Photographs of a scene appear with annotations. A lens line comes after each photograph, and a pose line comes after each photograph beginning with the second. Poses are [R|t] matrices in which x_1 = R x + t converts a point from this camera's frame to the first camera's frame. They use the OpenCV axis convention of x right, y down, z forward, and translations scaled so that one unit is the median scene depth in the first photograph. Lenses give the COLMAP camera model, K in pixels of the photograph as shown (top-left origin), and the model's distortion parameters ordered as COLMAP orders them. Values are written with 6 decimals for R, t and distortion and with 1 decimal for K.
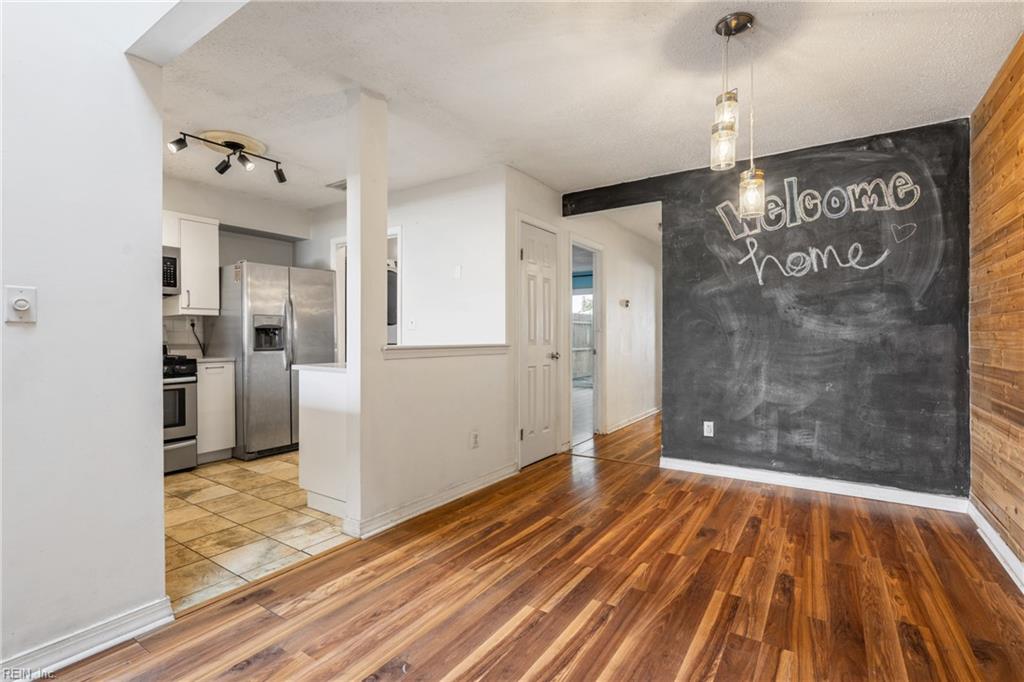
lens RADIAL K [[475.9, 0, 515.6], [0, 475.9, 338.6], [0, 0, 1]] dist [-0.002736, 0.000118]
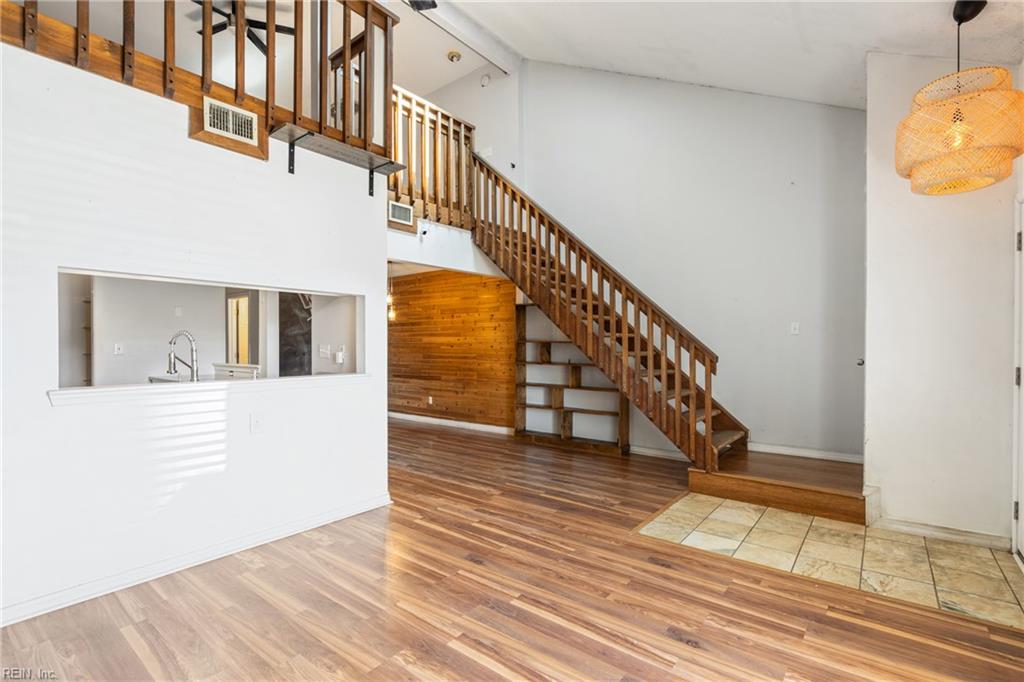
lens RADIAL K [[474.6, 0, 510.9], [0, 474.6, 345.7], [0, 0, 1]] dist [-0.002907, 0.000226]
pose [[0.088563, -0.001133, 0.996070, -1.701912], [0.003994, 0.999992, 0.000782, -0.050256], [-0.996063, 0.003909, 0.088566, -0.078088]]
